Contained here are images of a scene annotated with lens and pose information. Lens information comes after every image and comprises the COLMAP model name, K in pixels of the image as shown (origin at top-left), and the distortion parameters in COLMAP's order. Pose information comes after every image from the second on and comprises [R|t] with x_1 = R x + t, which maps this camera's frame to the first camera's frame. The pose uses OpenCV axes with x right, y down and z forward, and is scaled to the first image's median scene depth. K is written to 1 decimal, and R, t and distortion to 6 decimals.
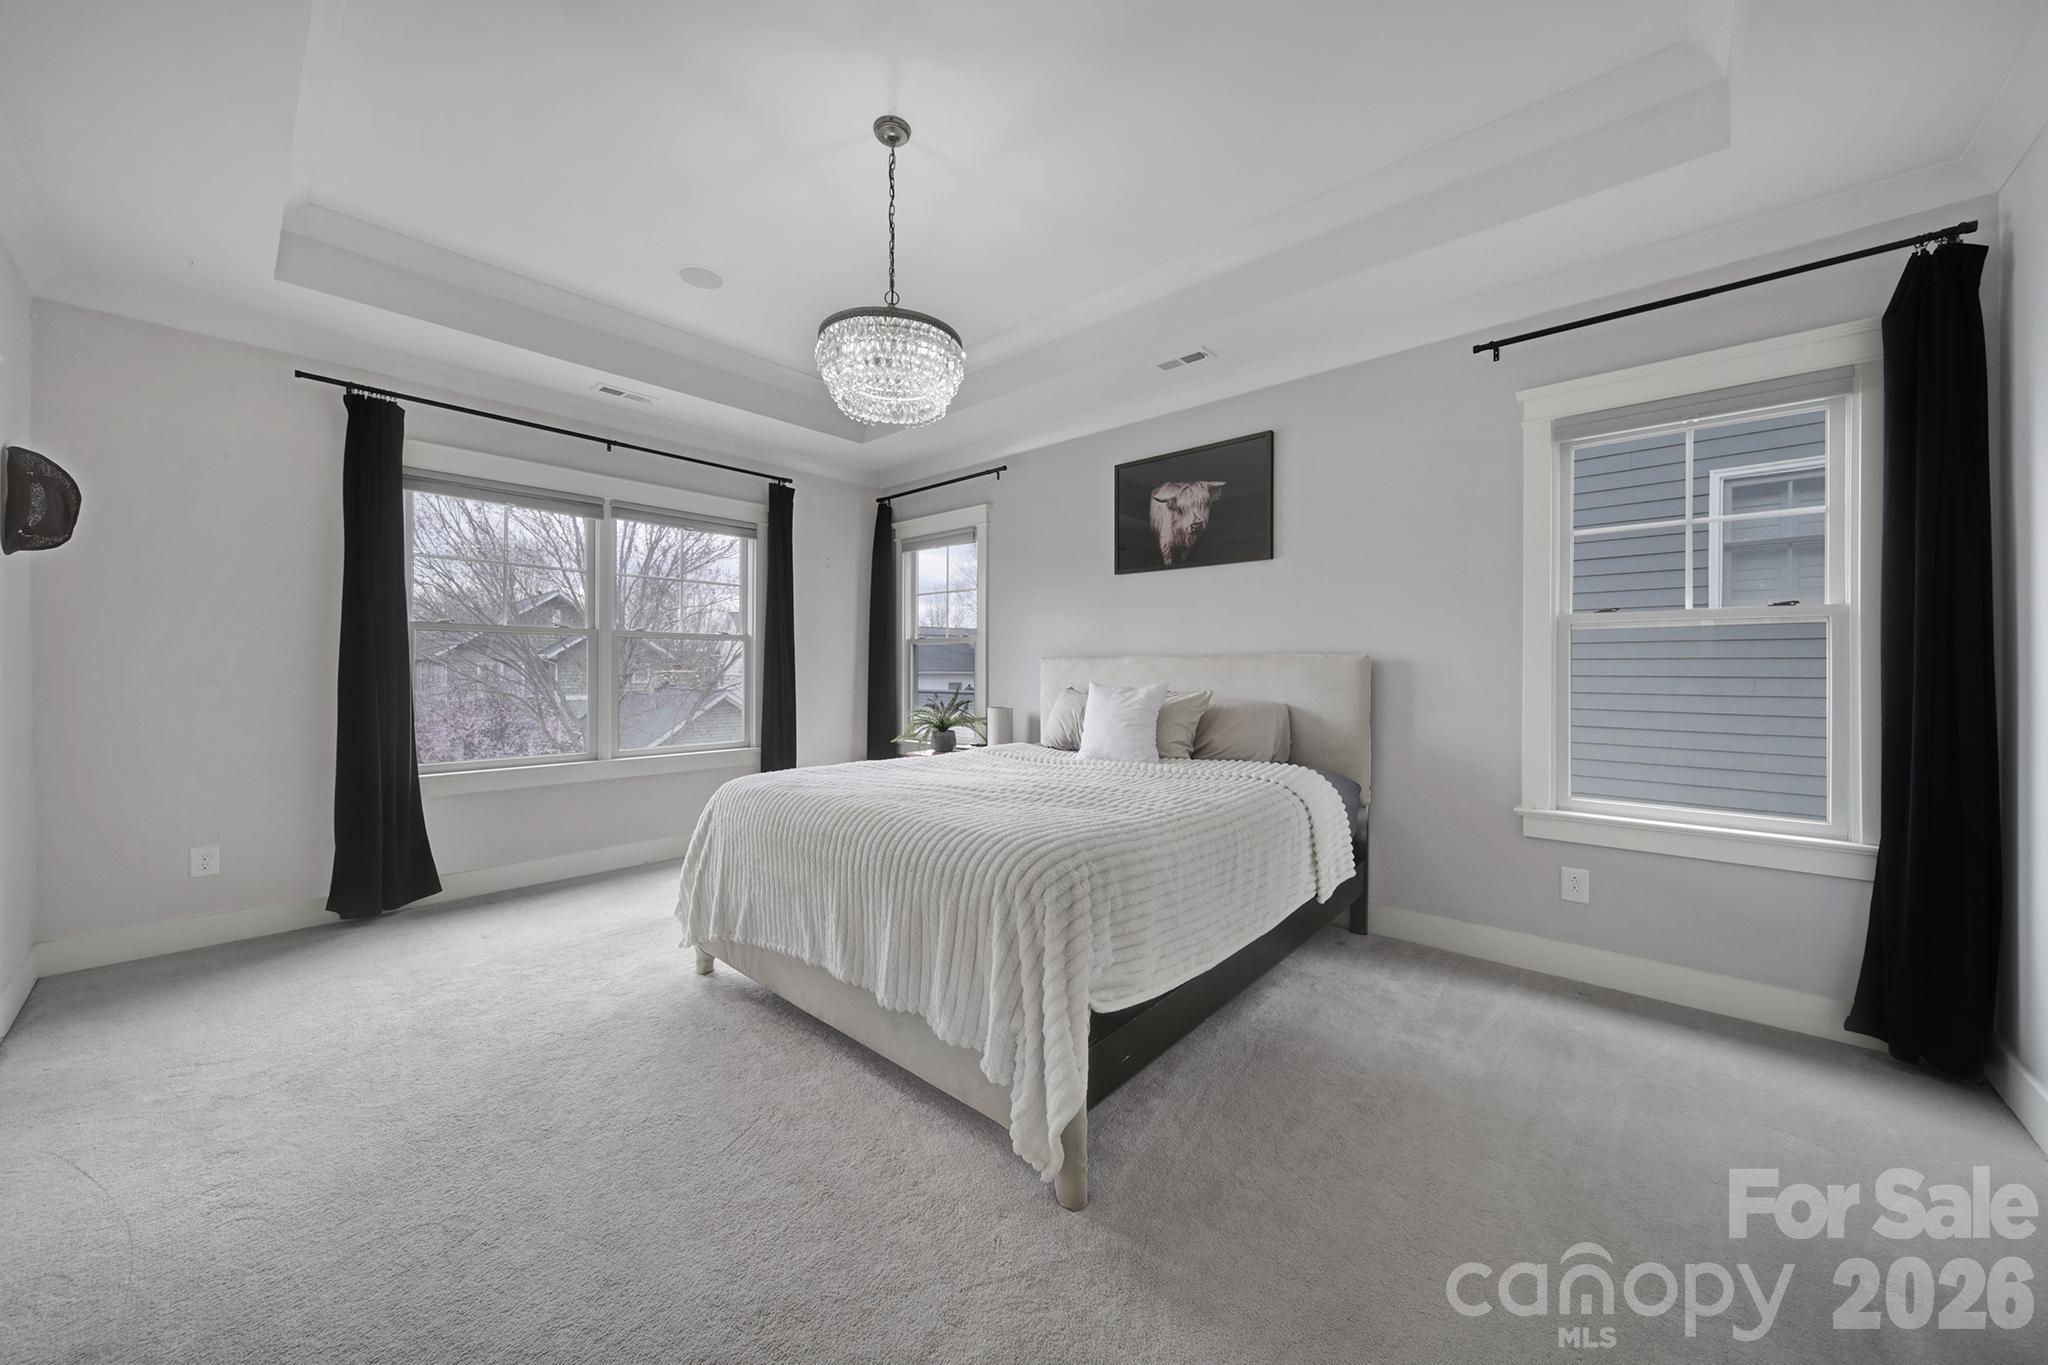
lens RADIAL K [[717.8, 0, 1019.9], [0, 717.8, 671.9], [0, 0, 1]] dist [-0.002361, 0.000105]
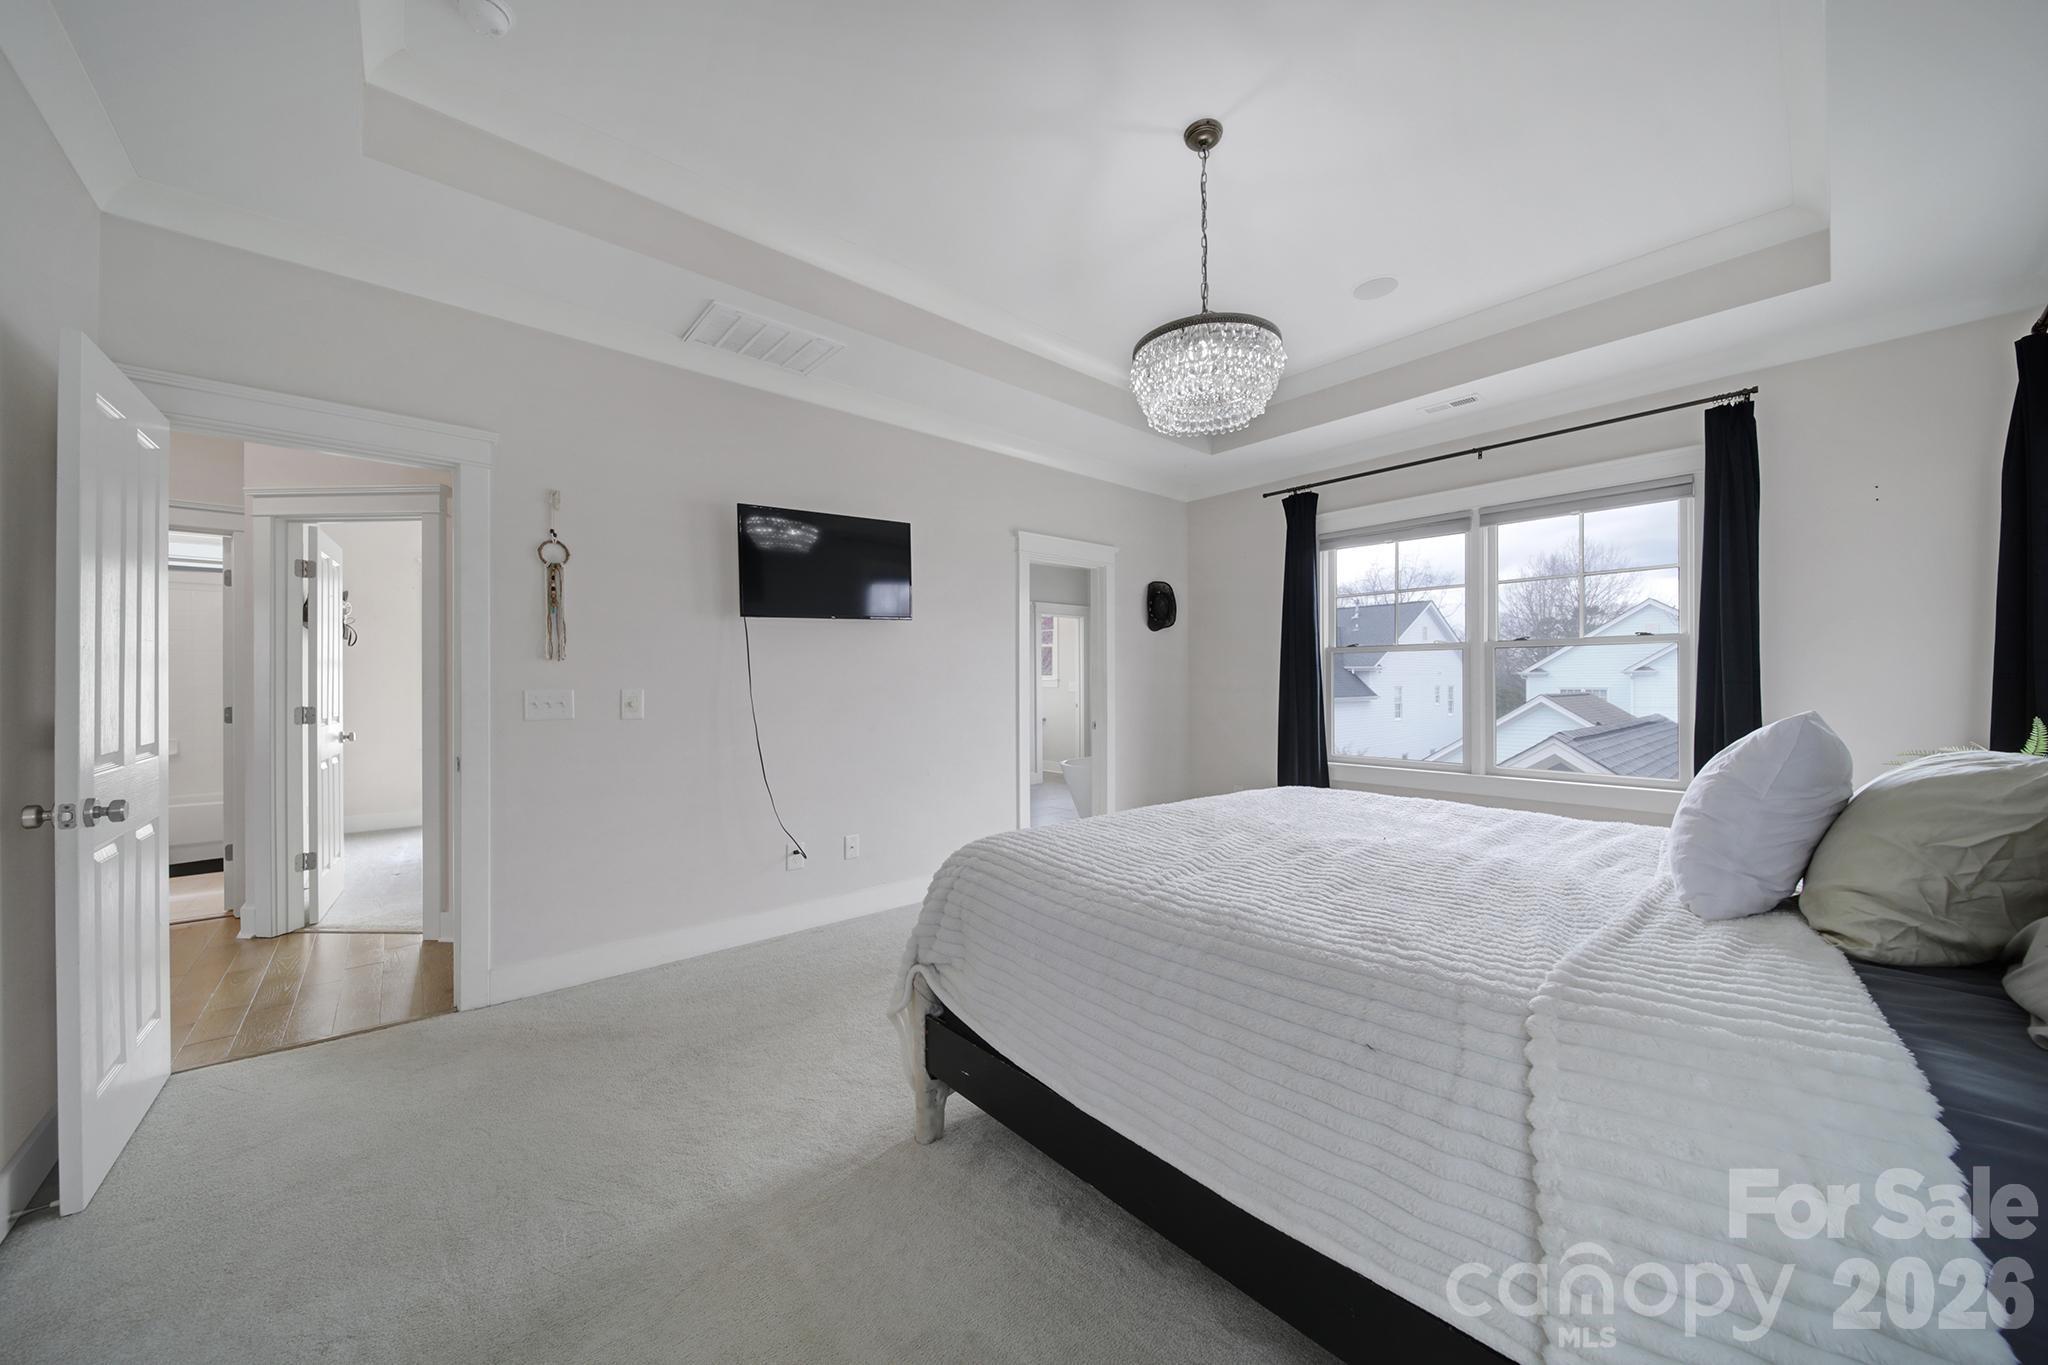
lens RADIAL K [[717.8, 0, 1019.9], [0, 717.8, 671.9], [0, 0, 1]] dist [-0.002361, 0.000105]
pose [[-0.129451, -0.012290, -0.991510, 0.528442], [0.000245, 0.999923, -0.012426, -0.006431], [0.991586, -0.001852, -0.129438, 0.562554]]
